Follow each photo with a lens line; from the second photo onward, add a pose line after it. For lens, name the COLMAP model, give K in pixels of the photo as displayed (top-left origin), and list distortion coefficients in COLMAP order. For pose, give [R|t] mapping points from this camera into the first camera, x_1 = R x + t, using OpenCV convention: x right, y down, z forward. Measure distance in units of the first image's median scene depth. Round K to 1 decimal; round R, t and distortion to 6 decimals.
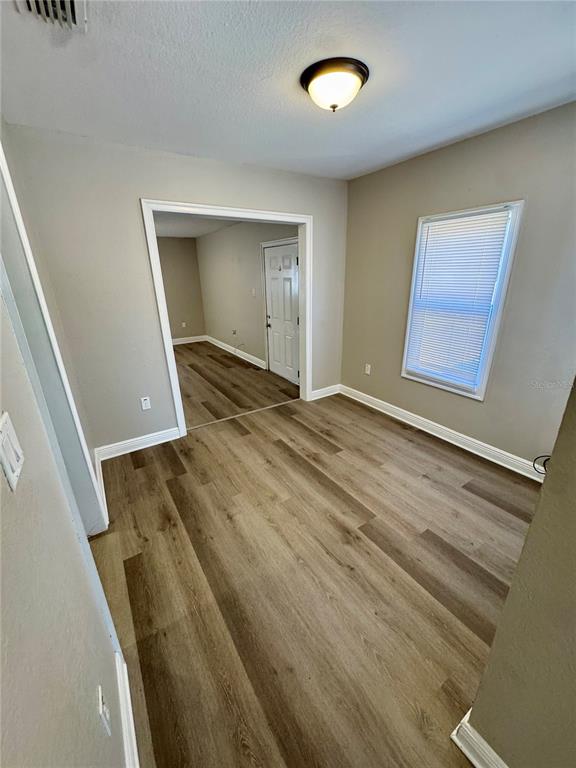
lens RADIAL K [[306.8, 0, 289.0], [0, 306.8, 383.7], [0, 0, 1]] dist [-0.006273, 0.000400]
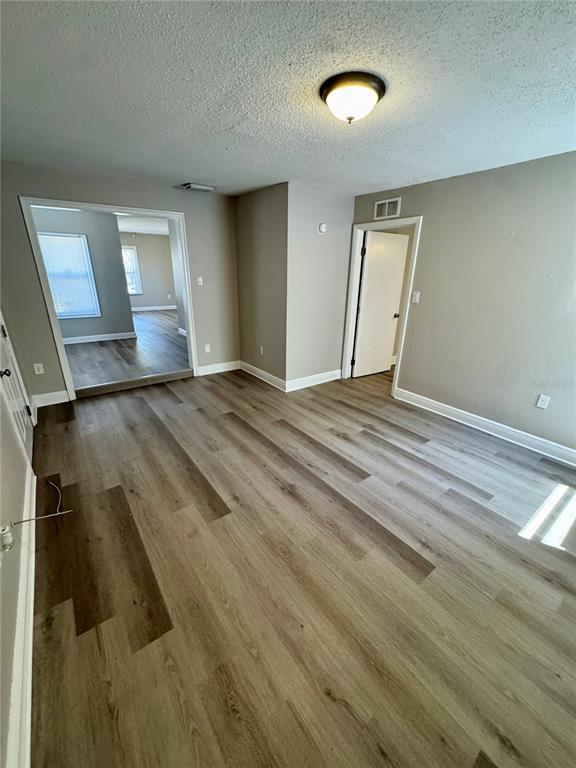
lens RADIAL K [[306.8, 0, 289.0], [0, 306.8, 383.7], [0, 0, 1]] dist [-0.006273, 0.000400]
pose [[-0.997577, 0.028209, -0.063598, -0.426886], [-0.019836, 0.760859, 0.648614, -0.452625], [0.066686, 0.648304, -0.758455, 1.315817]]
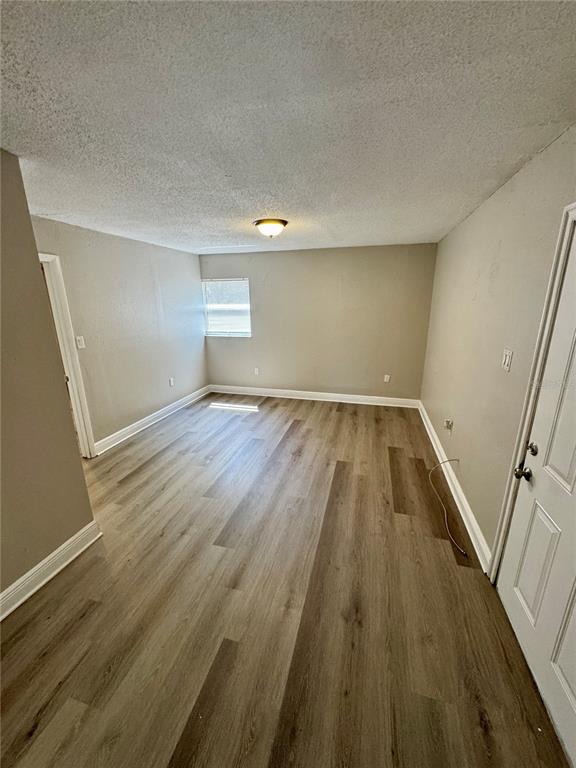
lens RADIAL K [[306.8, 0, 289.0], [0, 306.8, 383.7], [0, 0, 1]] dist [-0.006273, 0.000400]
pose [[0.669432, 0.212050, -0.711966, -0.024528], [-0.259491, 0.964772, 0.043357, -0.223717], [0.696078, 0.155724, 0.700874, 0.583398]]
